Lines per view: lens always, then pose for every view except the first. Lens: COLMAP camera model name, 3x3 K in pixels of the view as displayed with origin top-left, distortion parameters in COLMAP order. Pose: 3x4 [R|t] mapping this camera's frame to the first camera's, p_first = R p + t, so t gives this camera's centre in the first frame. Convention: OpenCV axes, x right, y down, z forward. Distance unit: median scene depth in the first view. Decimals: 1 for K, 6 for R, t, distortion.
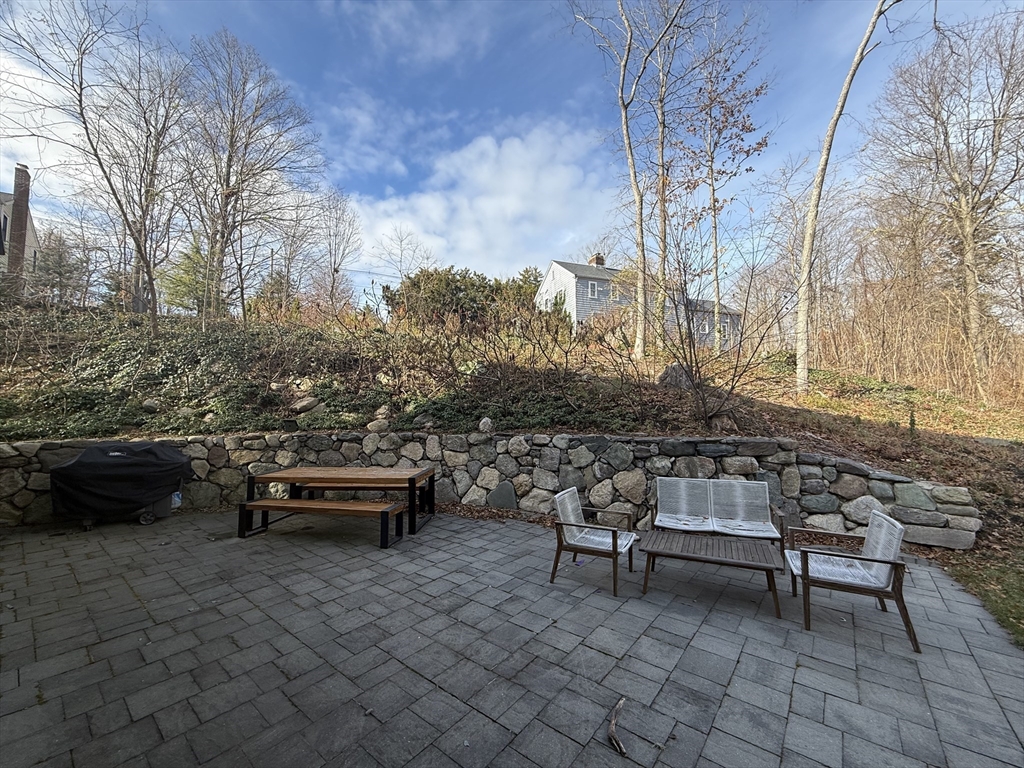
lens RADIAL K [[405.1, 0, 508.9], [0, 405.1, 380.6], [0, 0, 1]] dist [-0.002252, -0.000304]
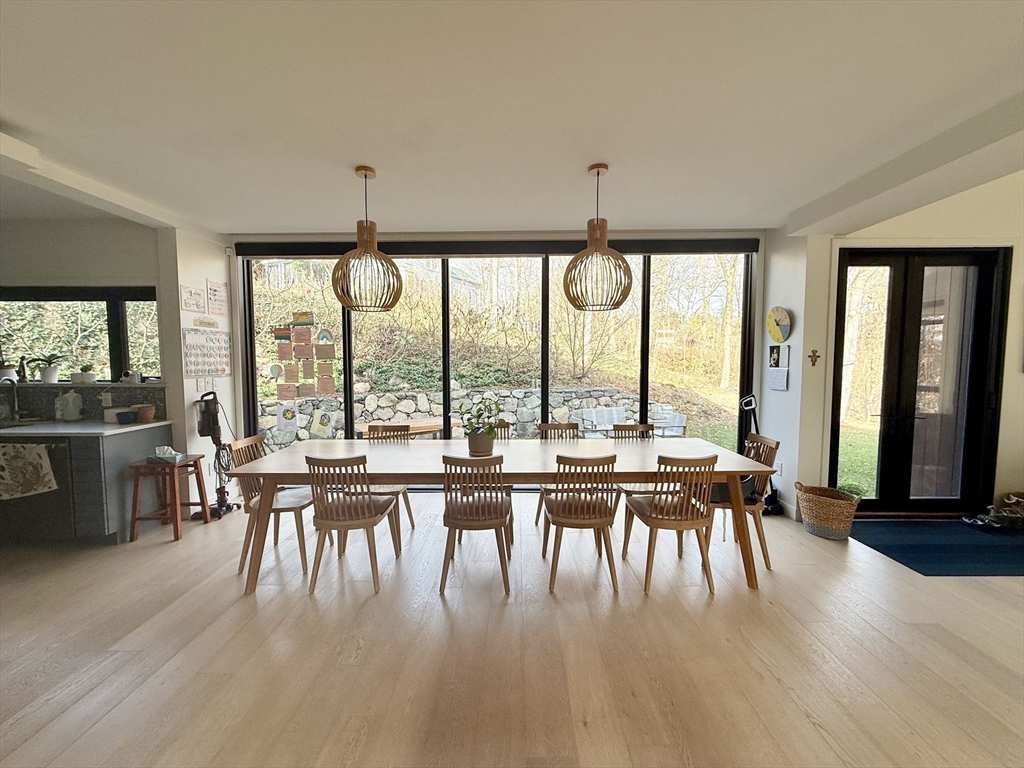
lens RADIAL K [[405.1, 0, 512.0], [0, 405.1, 385.6], [0, 0, 1]] dist [-0.002252, -0.000304]
pose [[0.778437, -0.033535, 0.626826, -0.962221], [-0.052411, 0.991613, 0.118139, -0.079687], [-0.625530, -0.124816, 0.770151, -0.259711]]
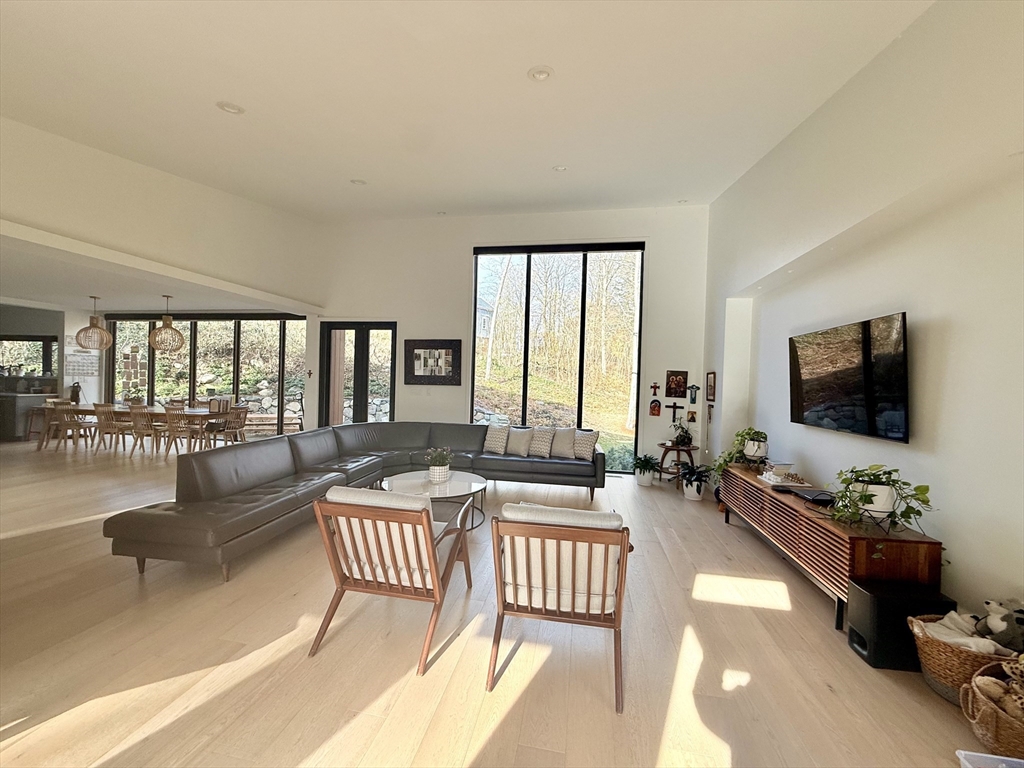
lens RADIAL K [[405.1, 0, 511.0], [0, 405.1, 383.5], [0, 0, 1]] dist [-0.002252, -0.000304]
pose [[0.867088, 0.027849, 0.497376, -0.364786], [-0.071713, 0.995015, 0.069306, -0.166621], [-0.492967, -0.095763, 0.864762, -1.365667]]
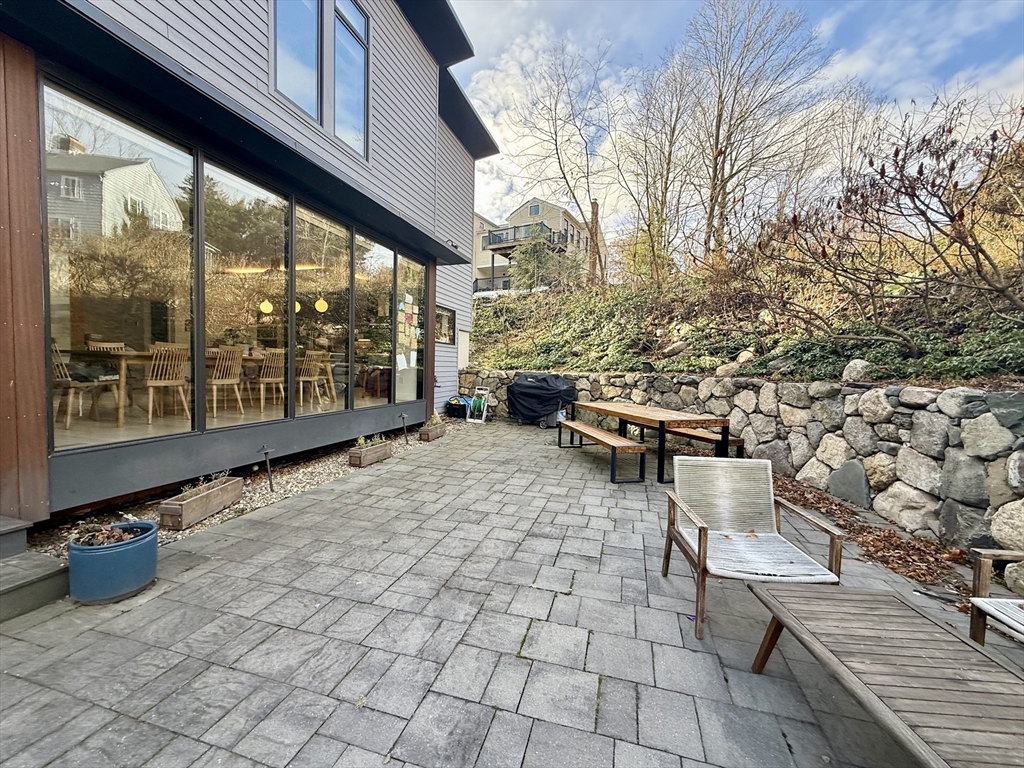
lens RADIAL K [[405.1, 0, 511.1], [0, 405.1, 383.6], [0, 0, 1]] dist [-0.002252, -0.000304]
pose [[0.387836, 0.055930, -0.920030, 0.389204], [0.046833, 0.995672, 0.080270, 0.064951], [0.920538, -0.074219, 0.383538, 0.323197]]
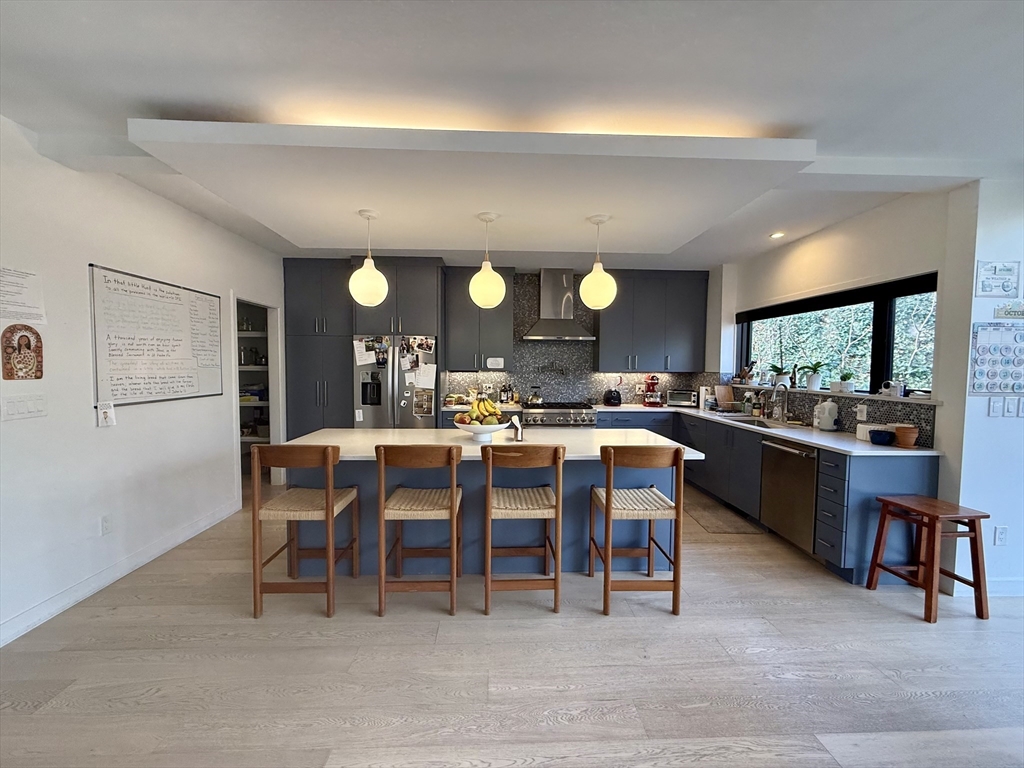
lens RADIAL K [[405.1, 0, 508.3], [0, 405.1, 384.0], [0, 0, 1]] dist [-0.002252, -0.000304]
pose [[0.663042, 0.048519, -0.747008, -0.967608], [0.042154, 0.993894, 0.101971, -0.068840], [0.747394, -0.099100, 0.656948, -0.127008]]
